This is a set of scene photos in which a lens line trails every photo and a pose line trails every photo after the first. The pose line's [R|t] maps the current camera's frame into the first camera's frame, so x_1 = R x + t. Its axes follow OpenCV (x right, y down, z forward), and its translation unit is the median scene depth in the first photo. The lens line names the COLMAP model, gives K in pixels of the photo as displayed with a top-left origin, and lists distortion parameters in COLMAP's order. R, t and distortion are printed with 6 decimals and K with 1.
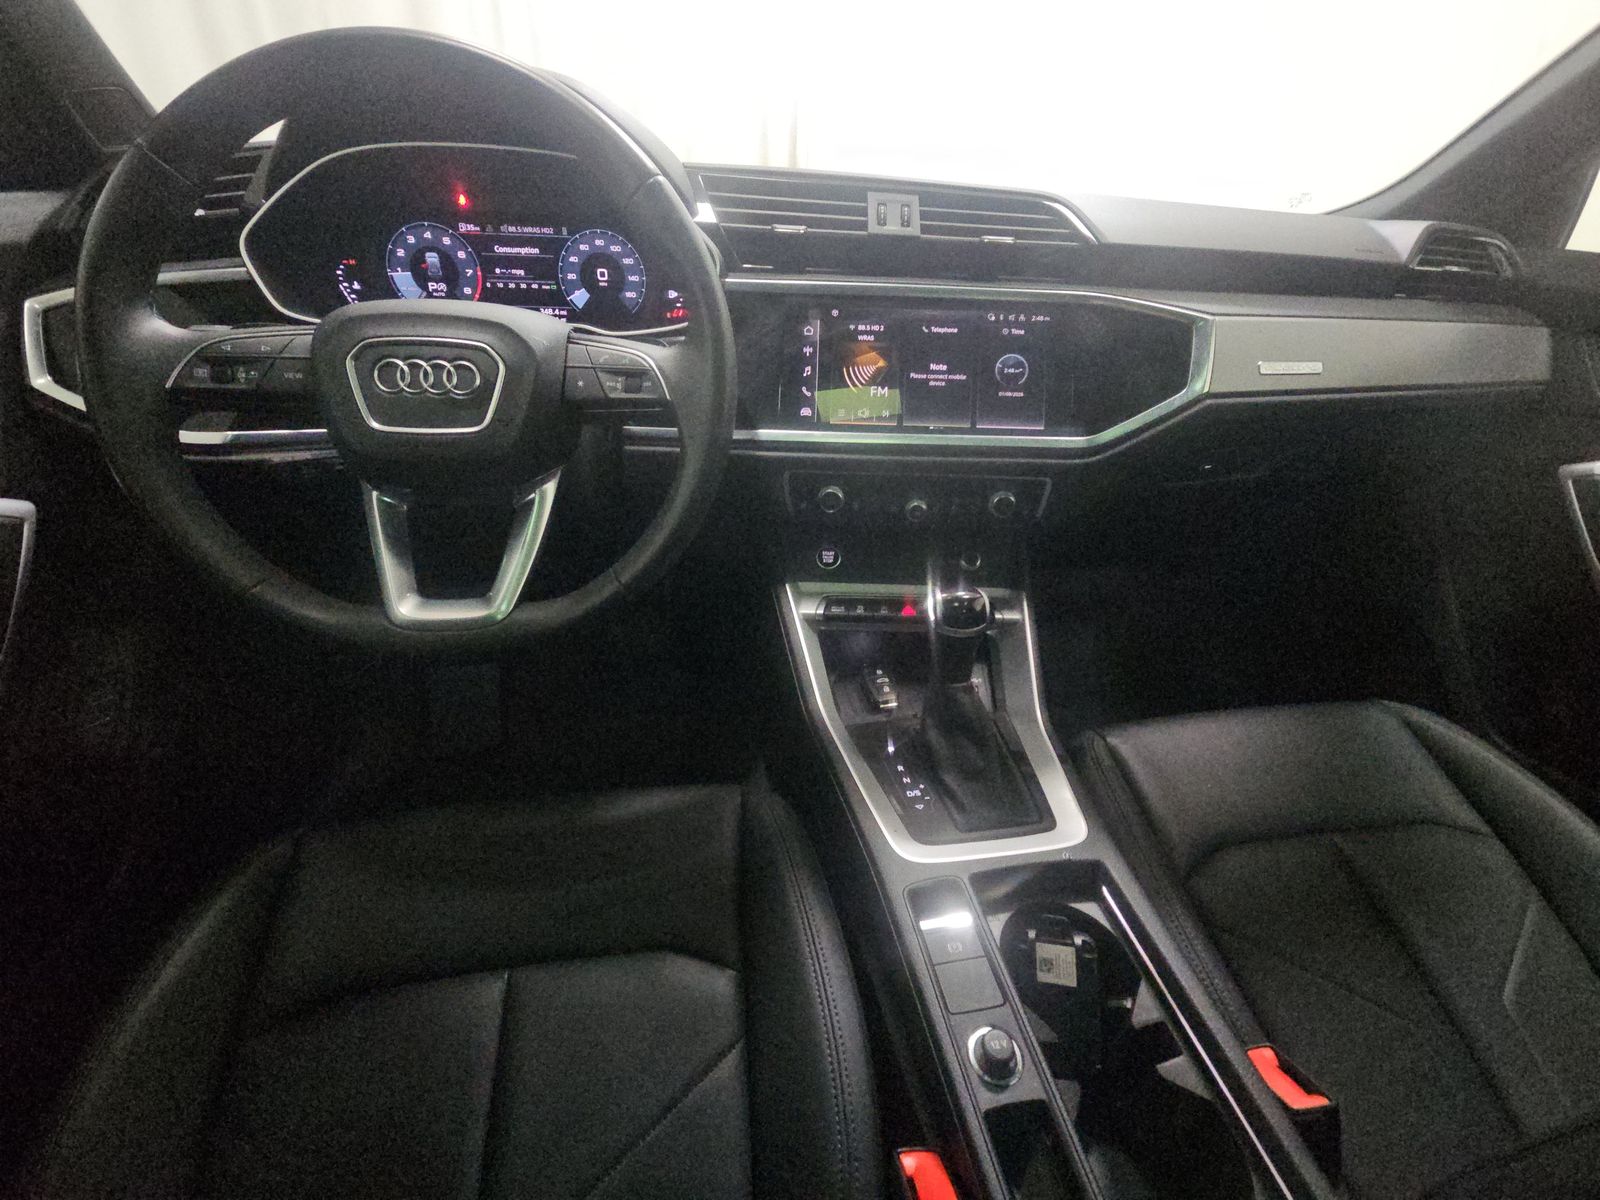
lens RADIAL K [[639.9, 0, 800.0], [0, 639.9, 600.0], [0, 0, 1]] dist [0.002844, -0.008056]
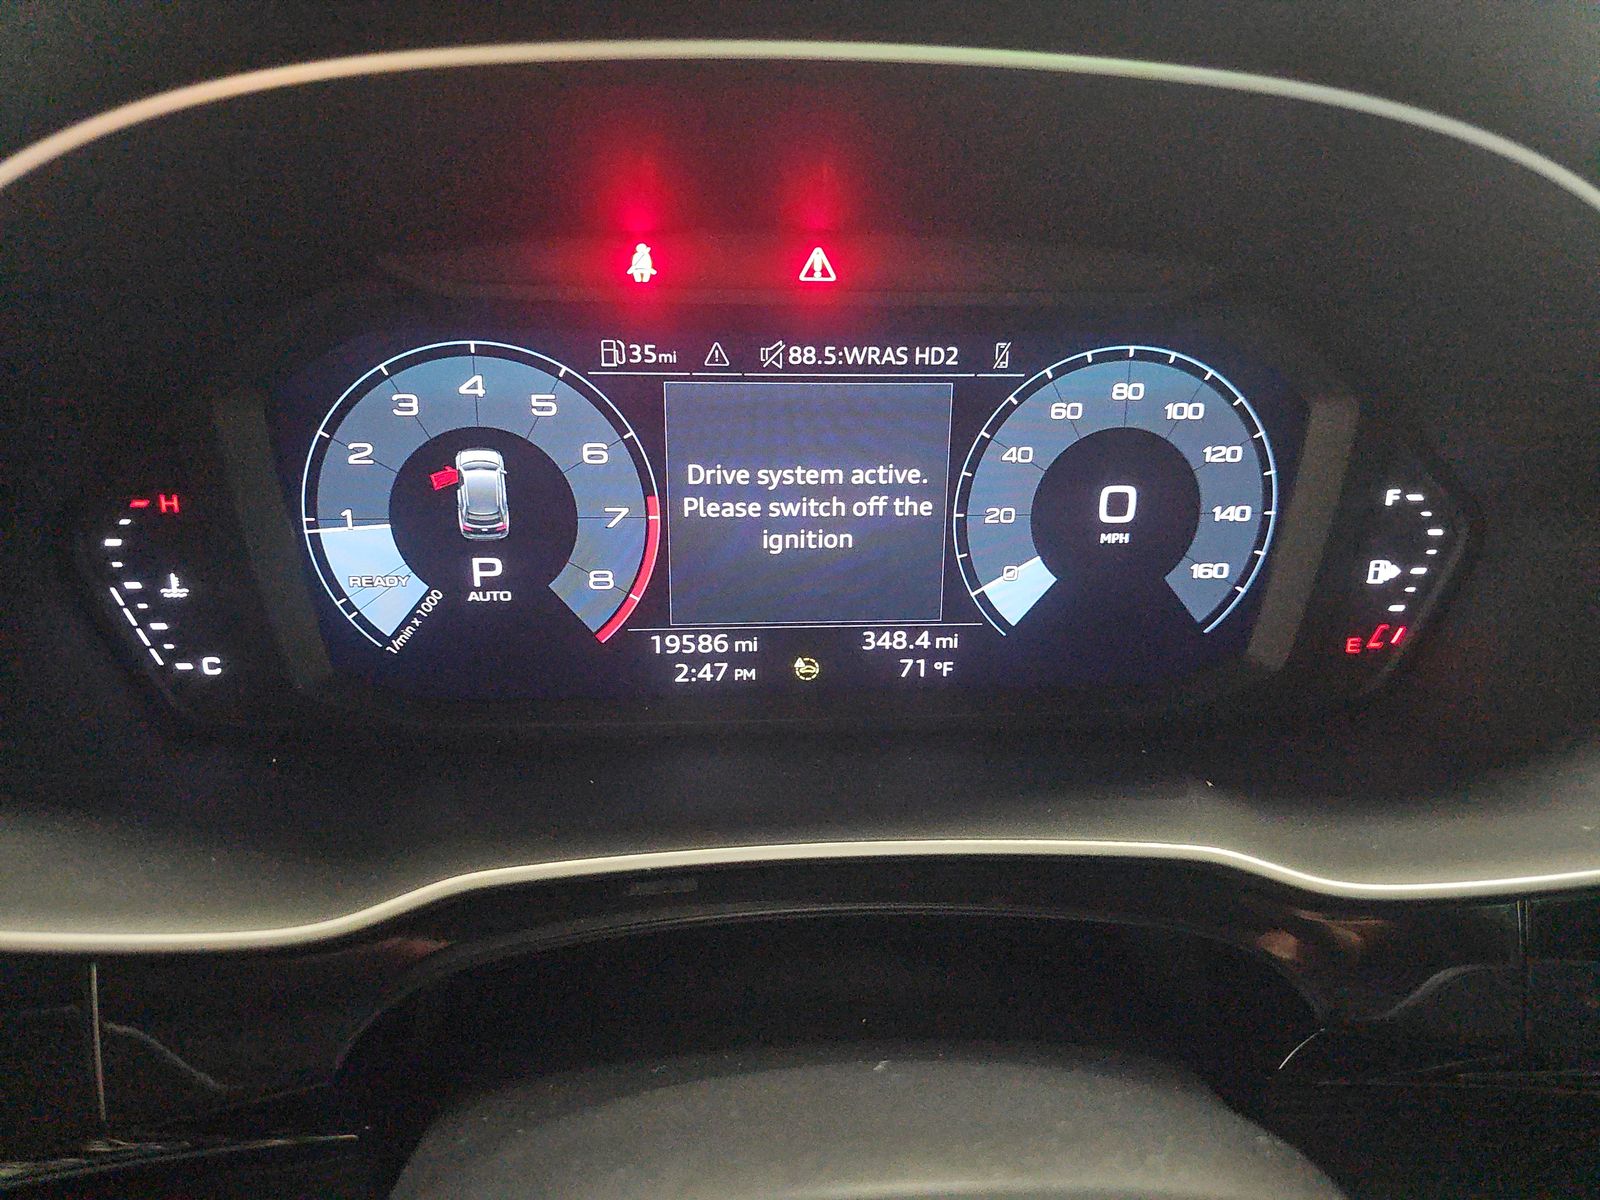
lens RADIAL K [[1103.5, 0, 800.0], [0, 1103.5, 600.0], [0, 0, 1]] dist [0.063061, -0.152949]
pose [[0.997334, 0.014272, -0.071556, -0.431862], [-0.022705, 0.992699, -0.118460, -0.448207], [0.069343, 0.119769, 0.990377, 0.605813]]
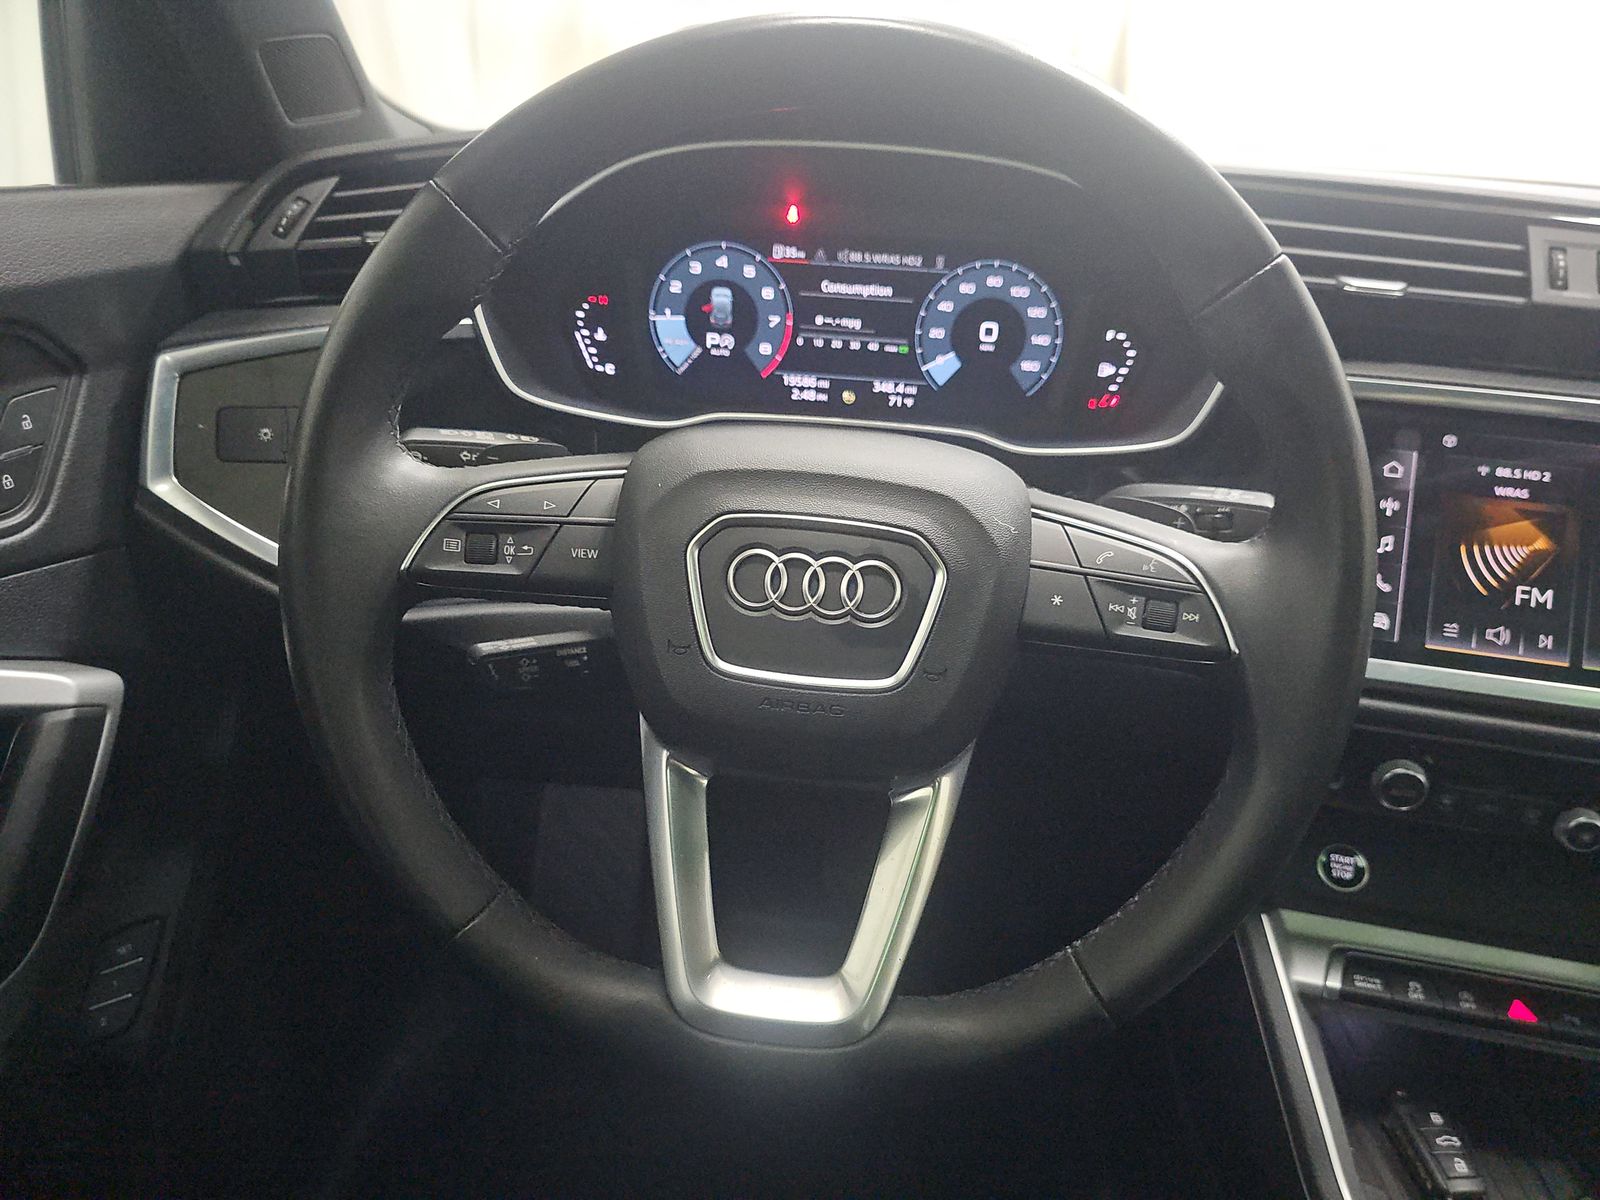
lens RADIAL K [[1051.6, 0, 800.0], [0, 1051.6, 600.0], [0, 0, 1]] dist [0.042505, -0.069433]
pose [[0.974845, 0.107162, -0.195433, -0.282410], [-0.127594, 0.987255, -0.095117, -0.168082], [0.182749, 0.117660, 0.976094, 0.068308]]
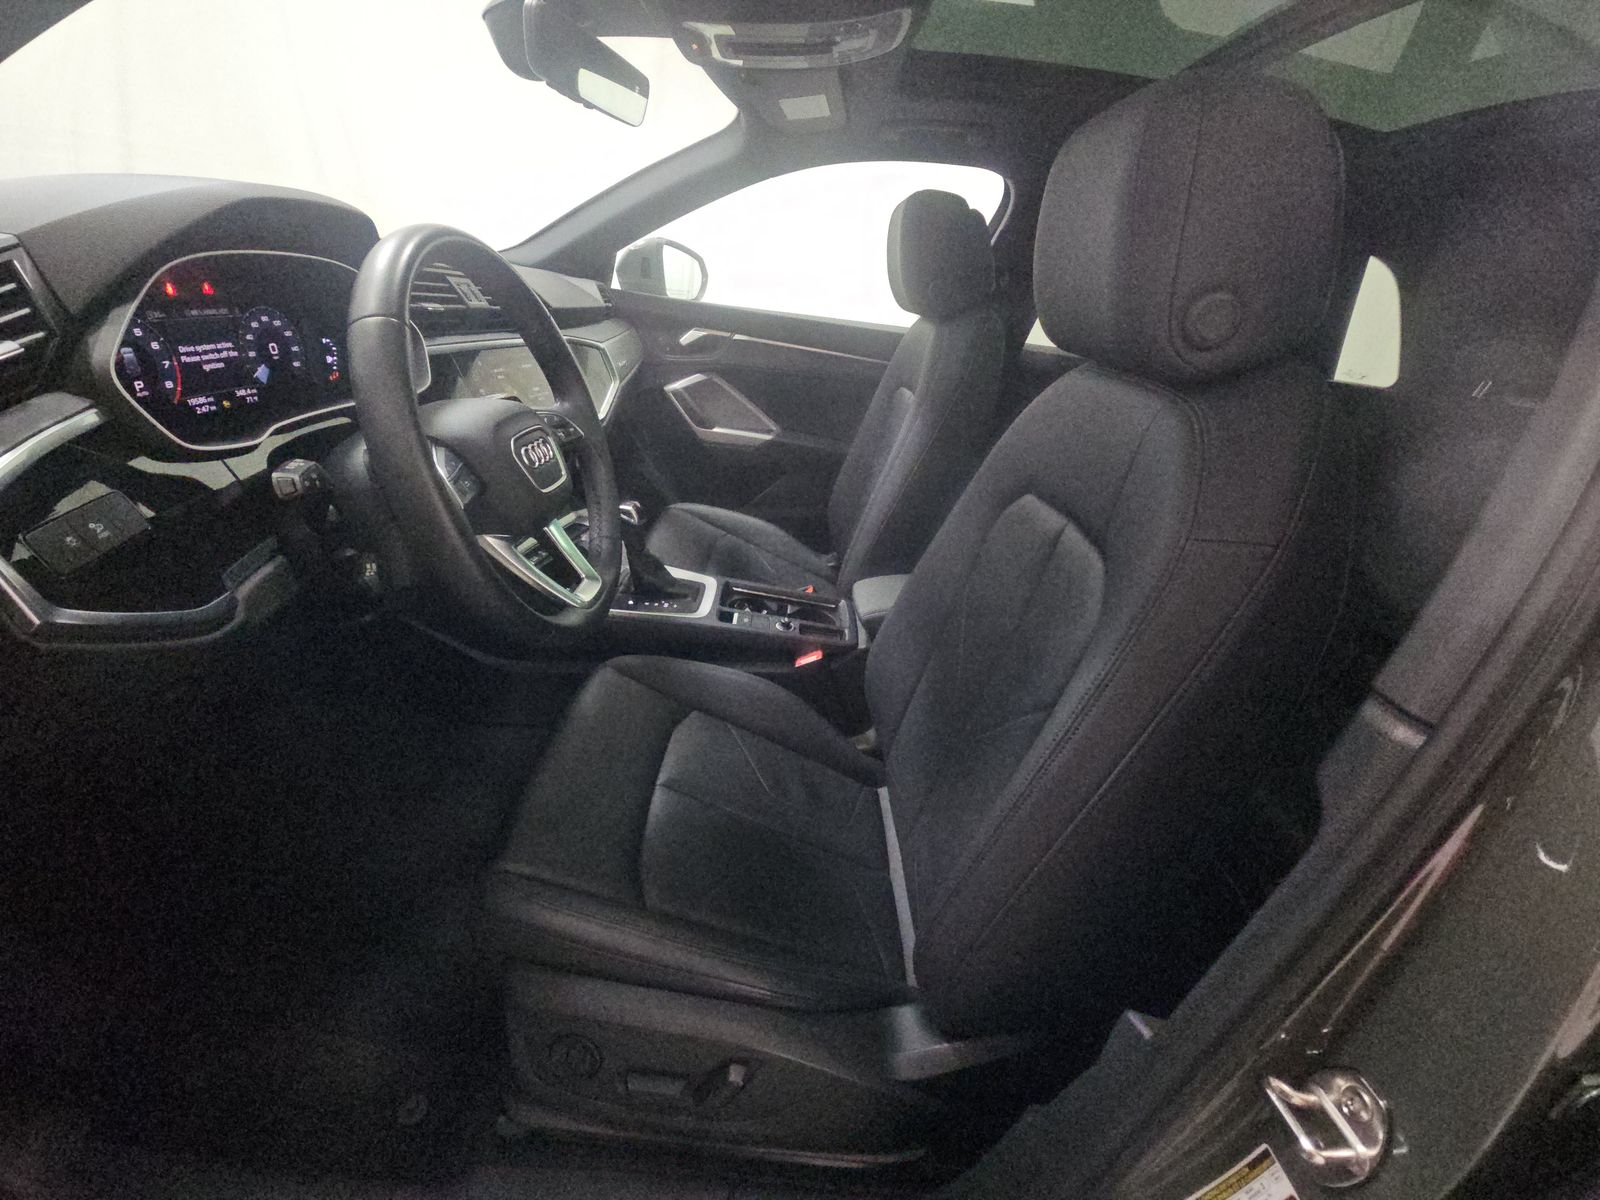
lens RADIAL K [[639.9, 0, 800.0], [0, 639.9, 600.0], [0, 0, 1]] dist [0.002844, -0.008056]
pose [[0.166762, -0.441462, 0.881647, -1.335246], [0.355760, 0.860875, 0.363770, -0.253004], [-0.919579, 0.252992, 0.300616, 0.026562]]
